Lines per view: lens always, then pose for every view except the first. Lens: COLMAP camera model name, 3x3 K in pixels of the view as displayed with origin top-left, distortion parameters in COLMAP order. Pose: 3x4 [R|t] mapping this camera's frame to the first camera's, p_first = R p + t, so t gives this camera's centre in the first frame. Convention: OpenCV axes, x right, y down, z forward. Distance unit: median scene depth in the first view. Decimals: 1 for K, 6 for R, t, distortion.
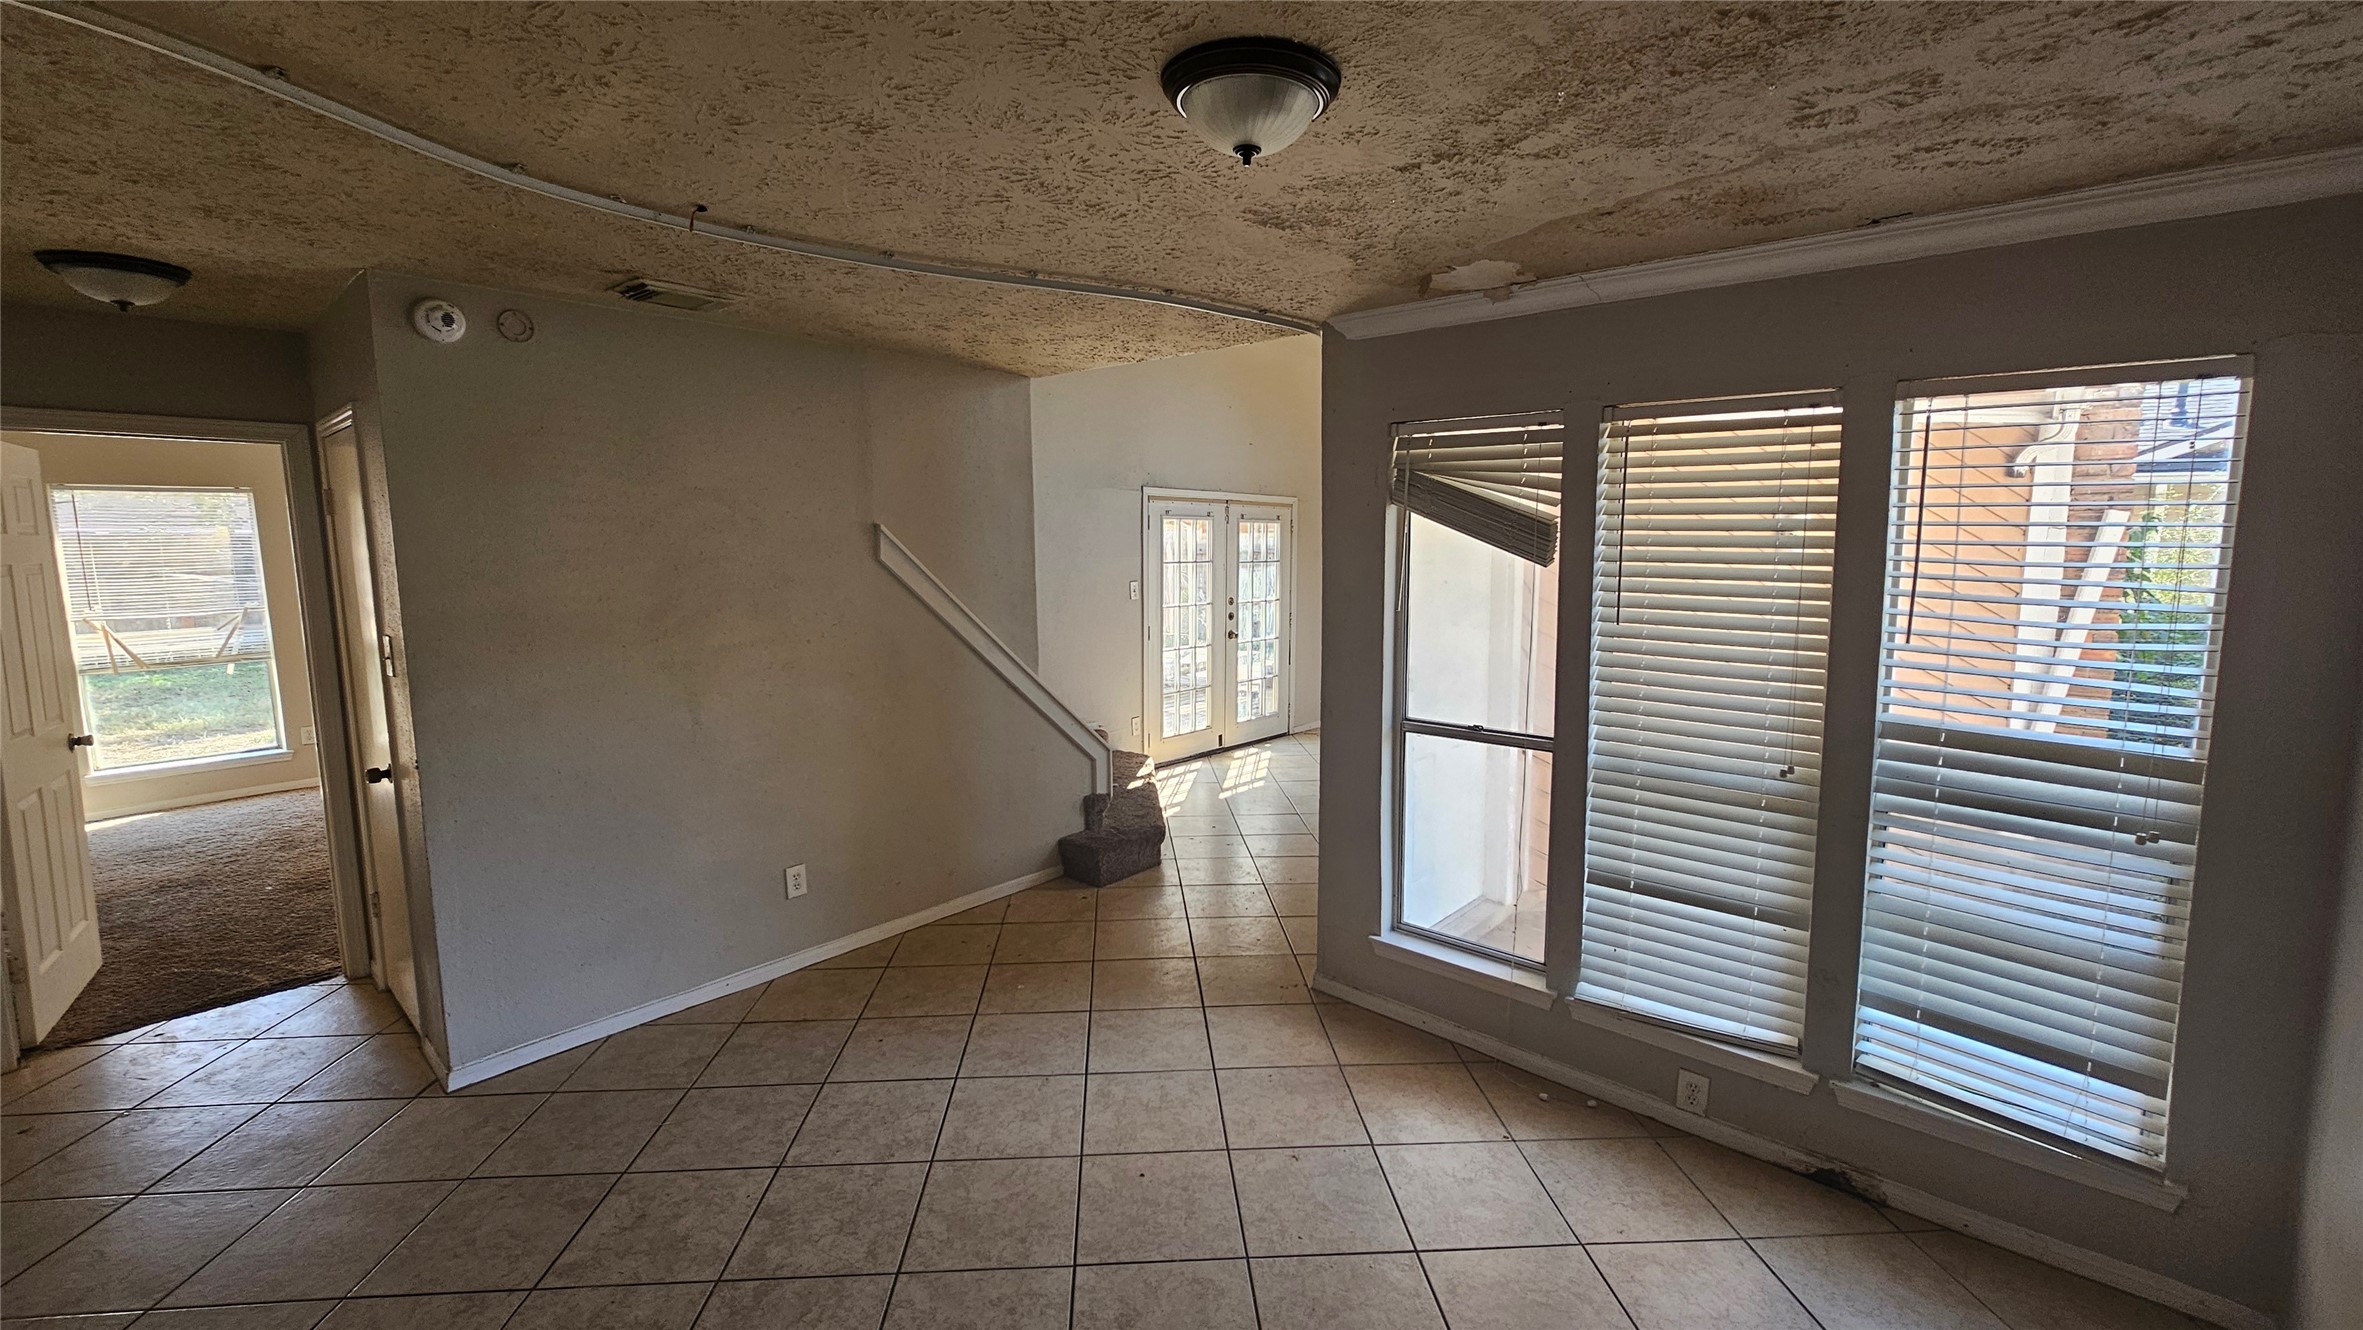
lens RADIAL K [[966.2, 0, 1177.2], [0, 966.2, 660.3], [0, 0, 1]] dist [-0.000523, -0.000107]
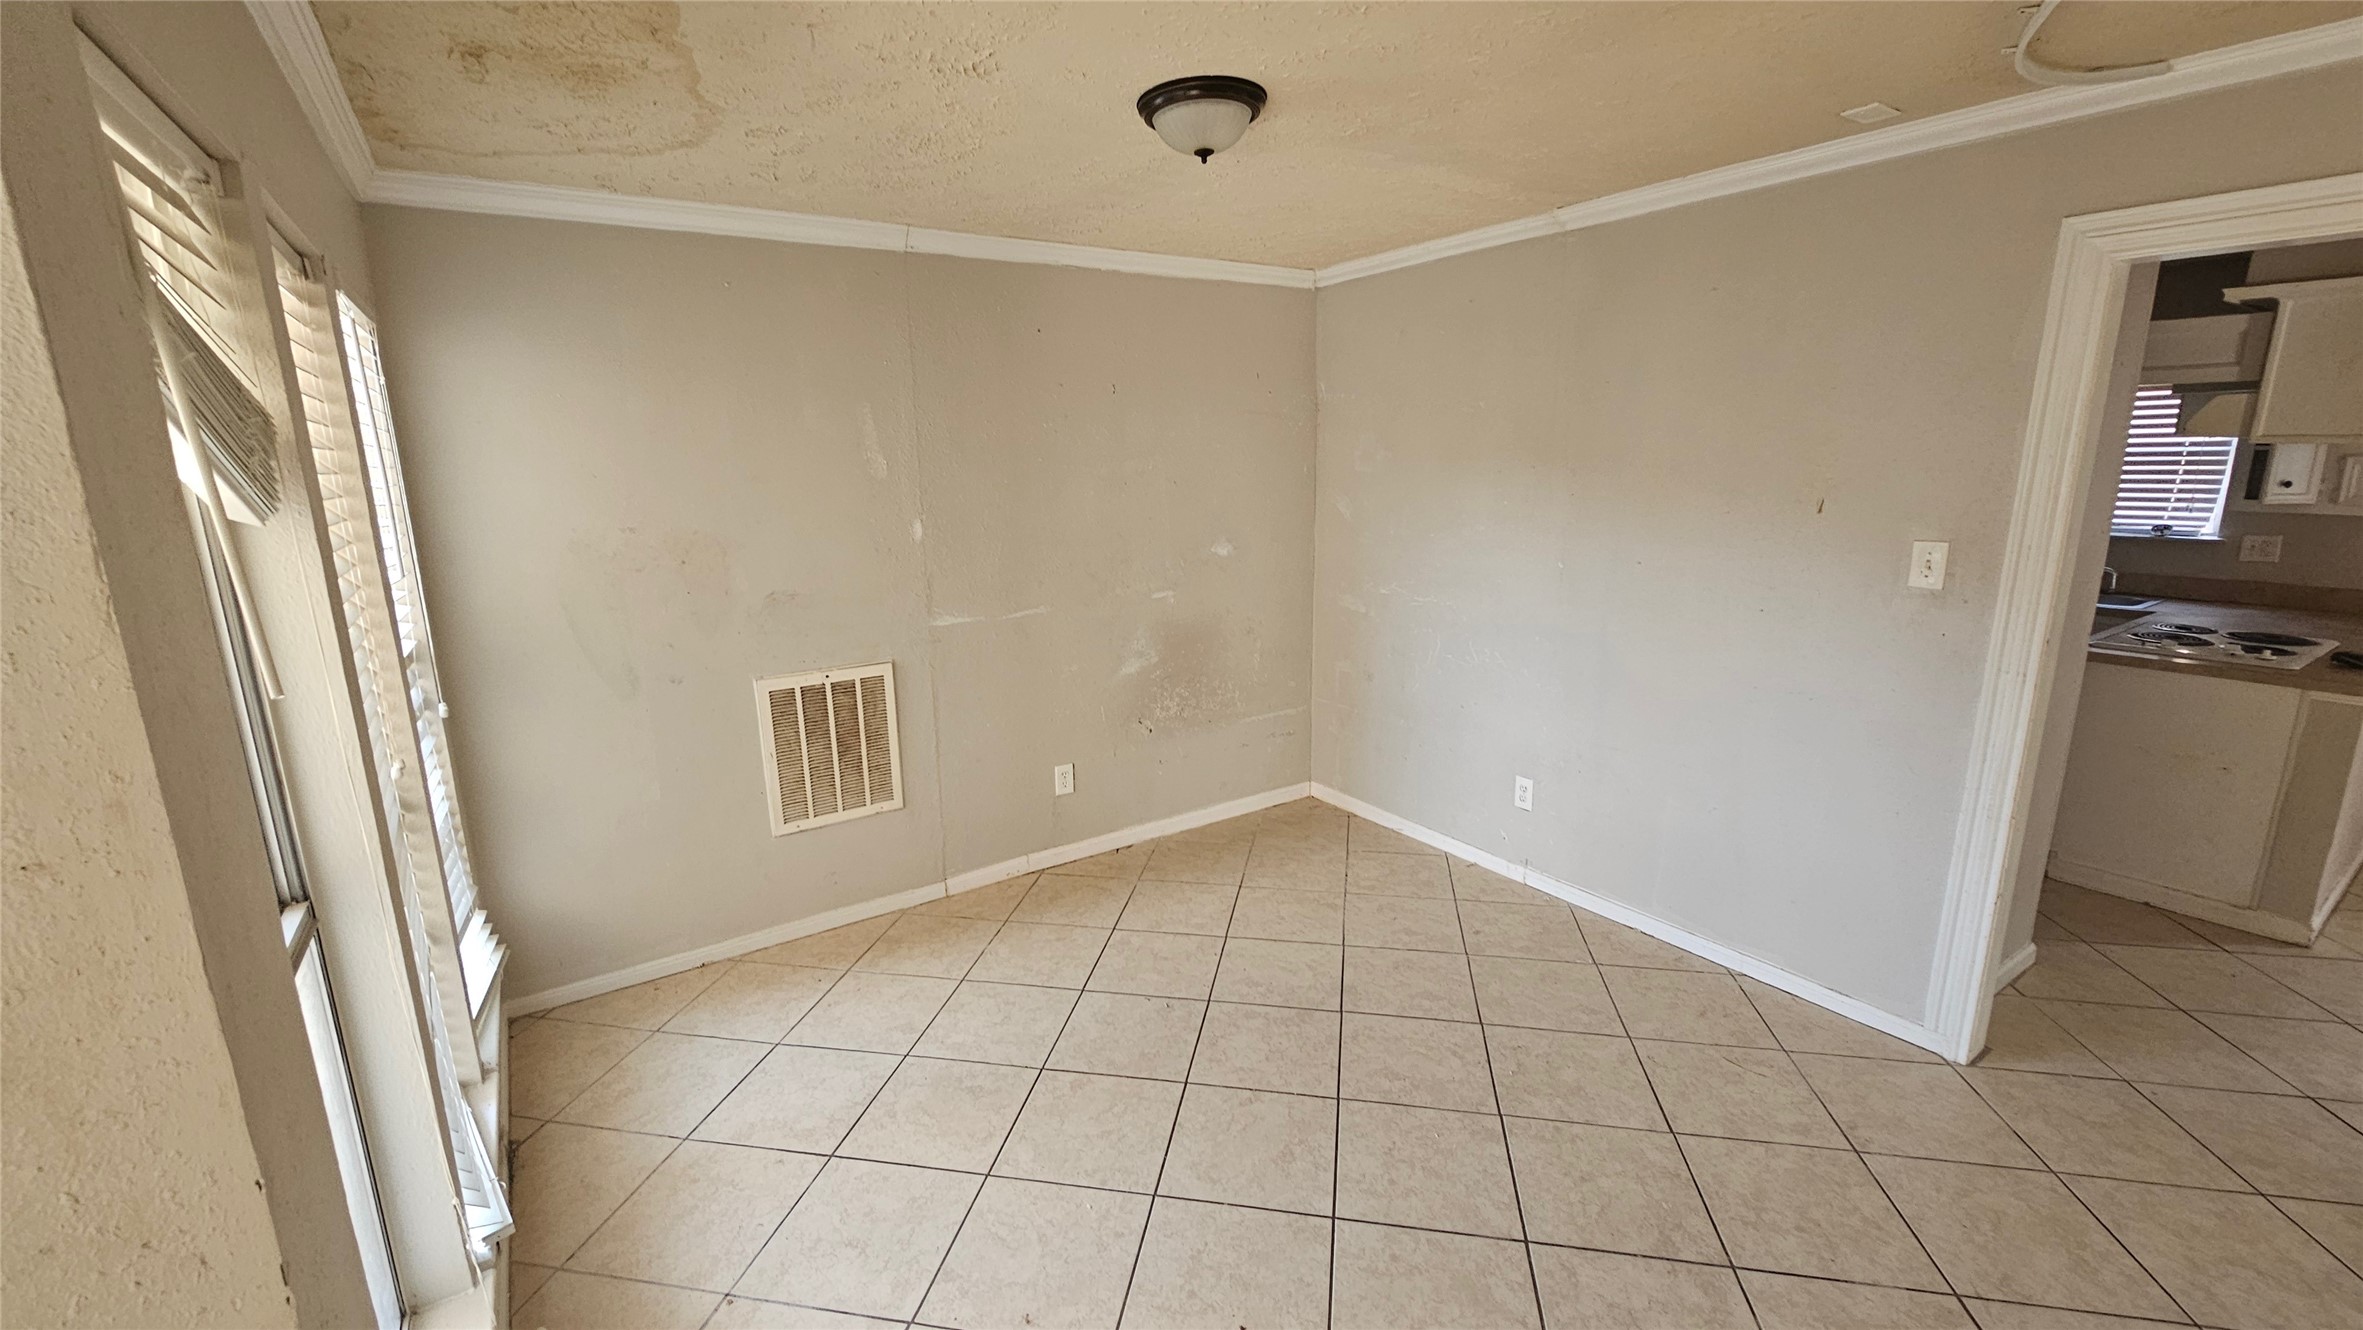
lens RADIAL K [[984.1, 0, 1182.0], [0, 984.1, 676.2], [0, 0, 1]] dist [-0.000906, 0.000068]
pose [[-0.974101, -0.031155, 0.223957, -0.151061], [0.049463, 0.937114, 0.345501, -0.198973], [-0.220637, 0.347630, -0.911303, 1.603375]]
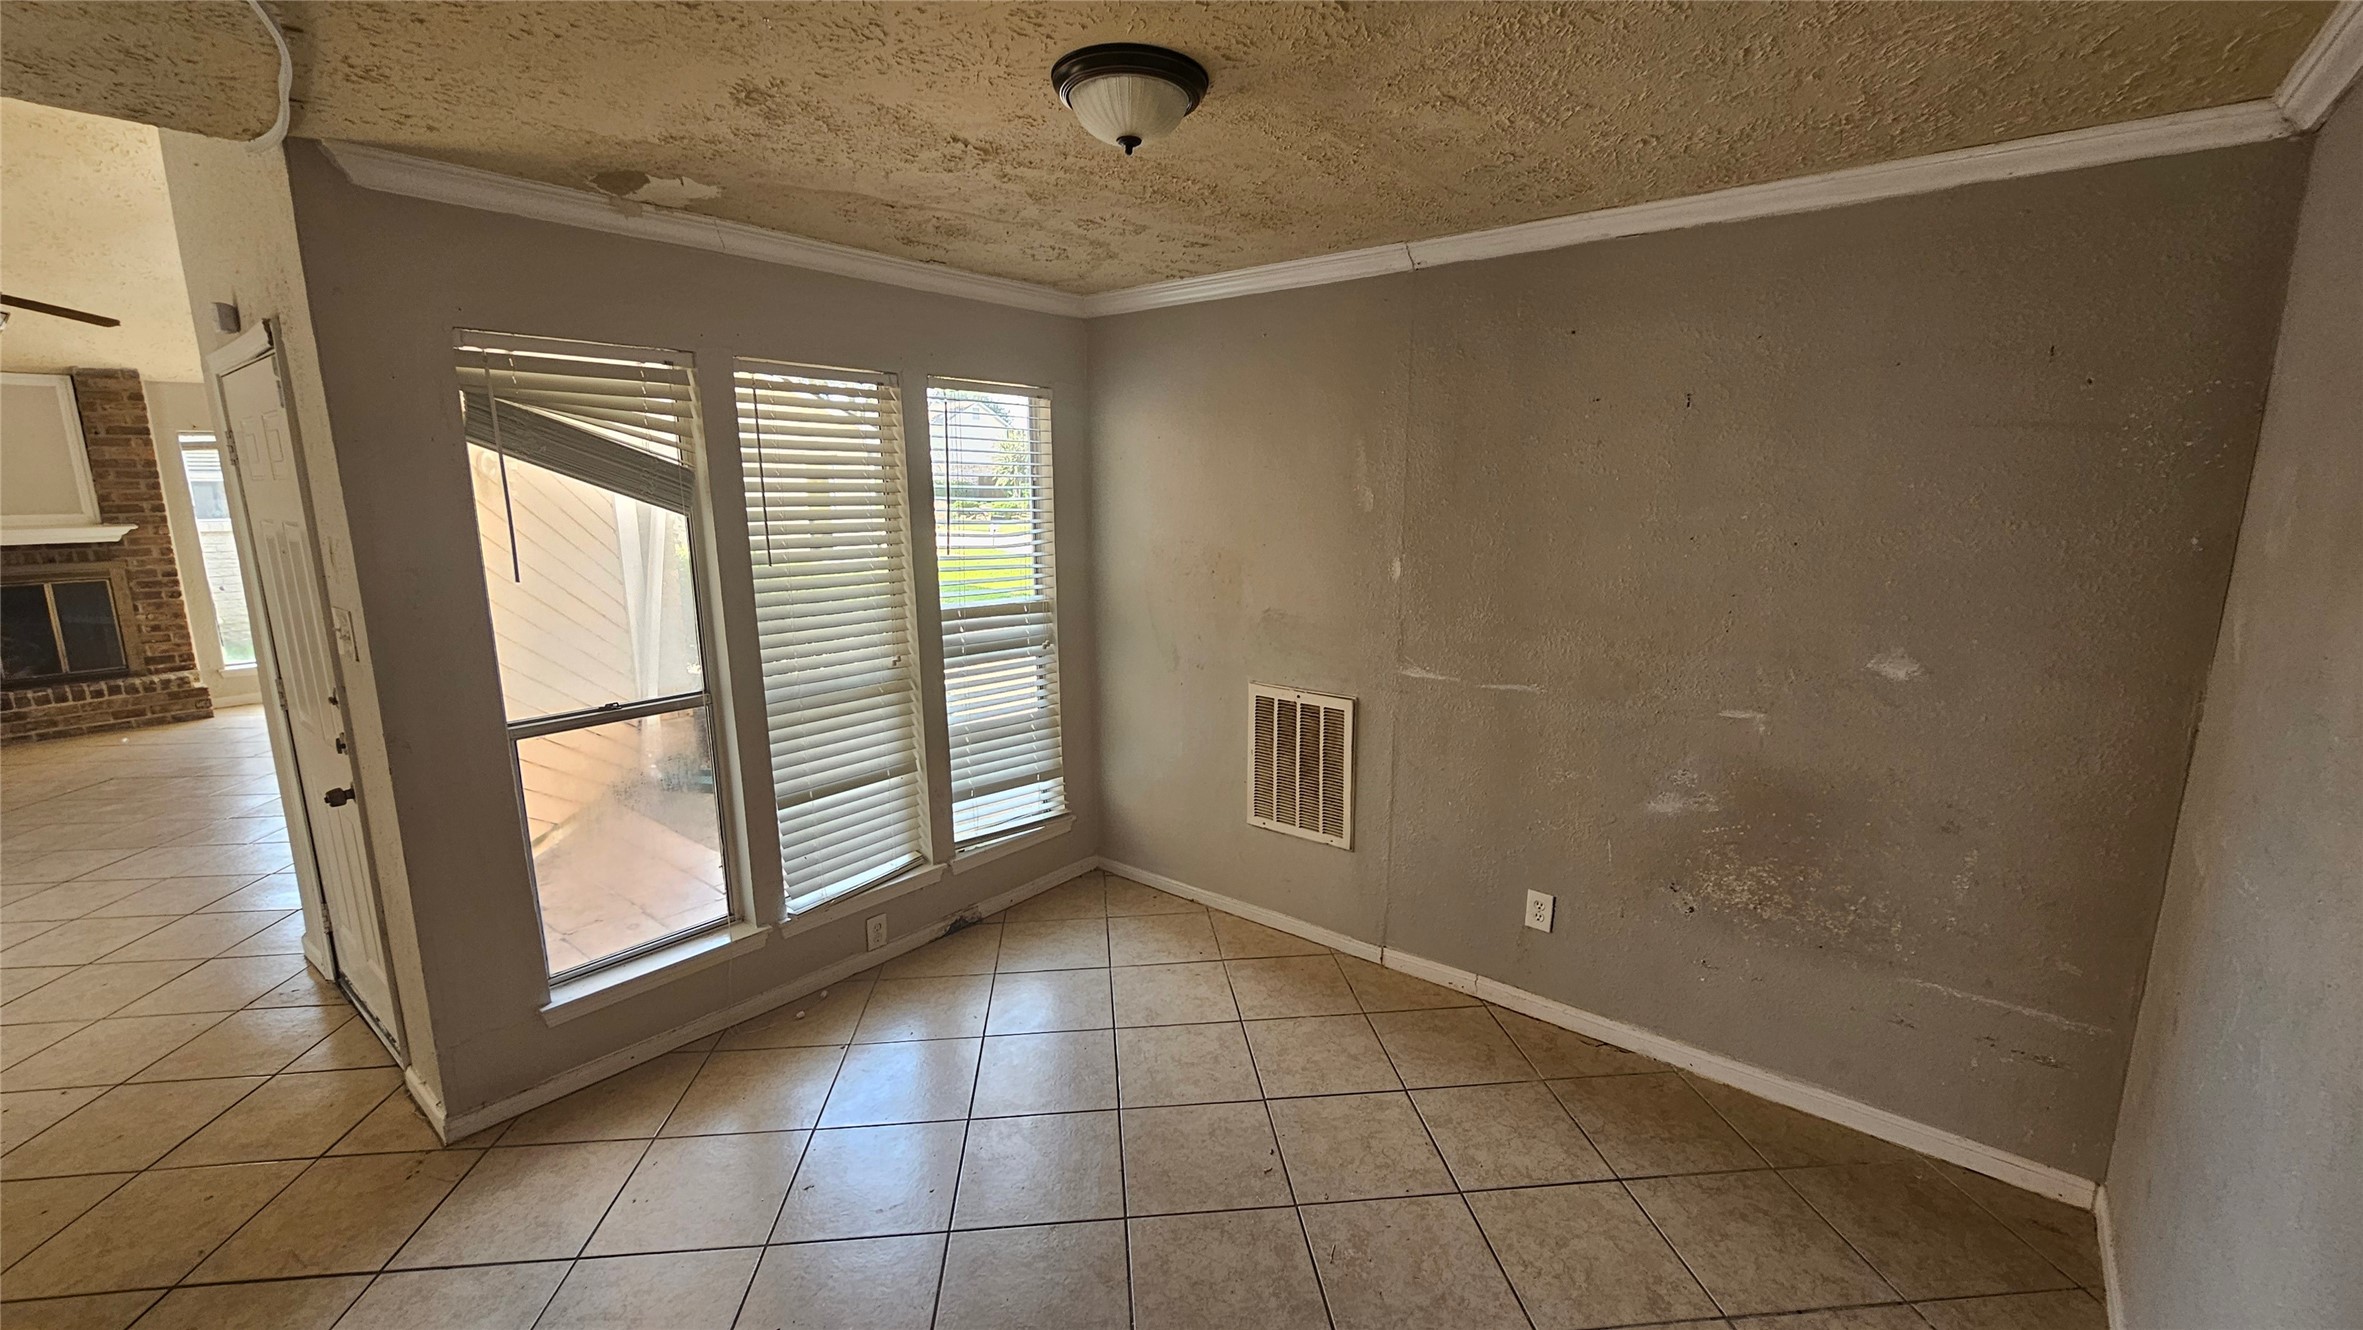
lens RADIAL K [[984.1, 0, 1182.0], [0, 984.1, 676.2], [0, 0, 1]] dist [-0.000906, 0.000068]
pose [[-0.042927, -0.193595, 0.980142, -0.752549], [0.130353, 0.971575, 0.197612, -0.084818], [-0.990538, 0.136247, -0.016471, 0.657124]]
